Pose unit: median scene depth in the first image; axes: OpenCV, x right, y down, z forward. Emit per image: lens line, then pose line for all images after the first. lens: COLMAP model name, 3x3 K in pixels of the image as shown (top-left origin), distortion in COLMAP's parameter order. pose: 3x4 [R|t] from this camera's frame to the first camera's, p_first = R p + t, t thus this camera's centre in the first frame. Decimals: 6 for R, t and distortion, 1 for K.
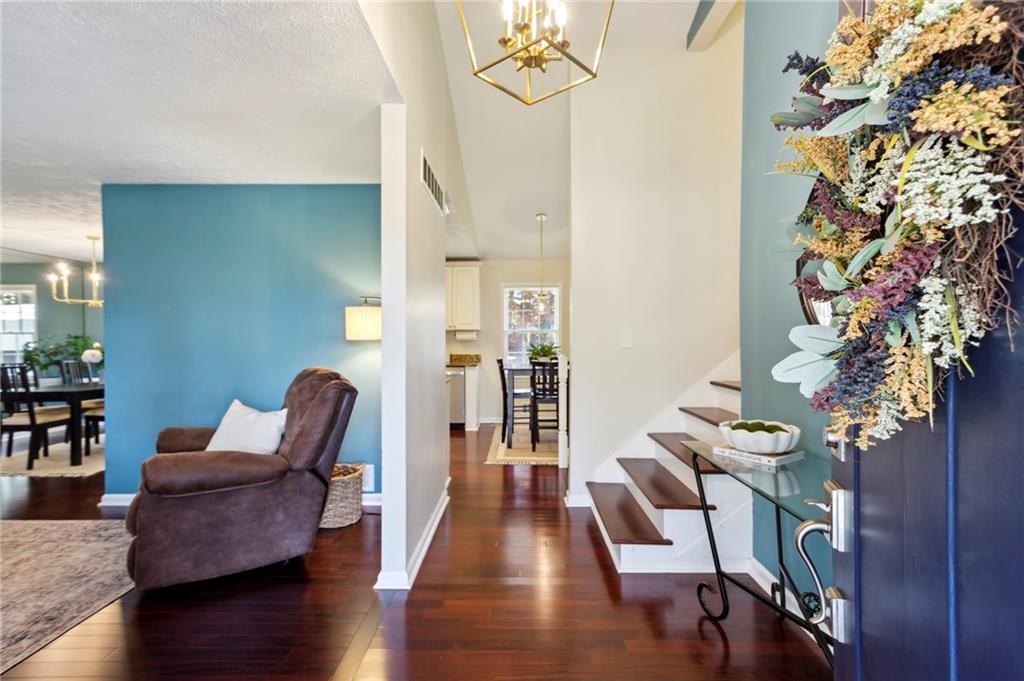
lens RADIAL K [[493.2, 0, 510.2], [0, 493.2, 340.9], [0, 0, 1]] dist [0.007462, -0.000891]
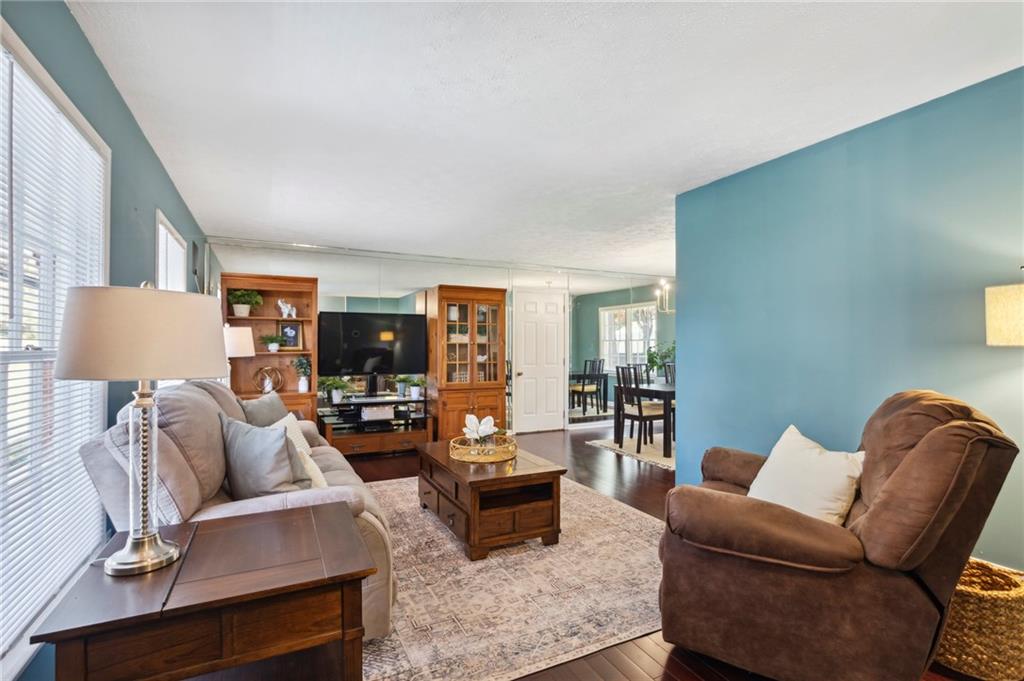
lens RADIAL K [[493.2, 0, 509.9], [0, 493.2, 345.8], [0, 0, 1]] dist [0.007462, -0.000891]
pose [[0.467258, 0.001510, -0.884120, -0.090441], [-0.001774, 0.999998, 0.000770, -0.001800], [0.884119, 0.001209, 0.467260, 0.267349]]
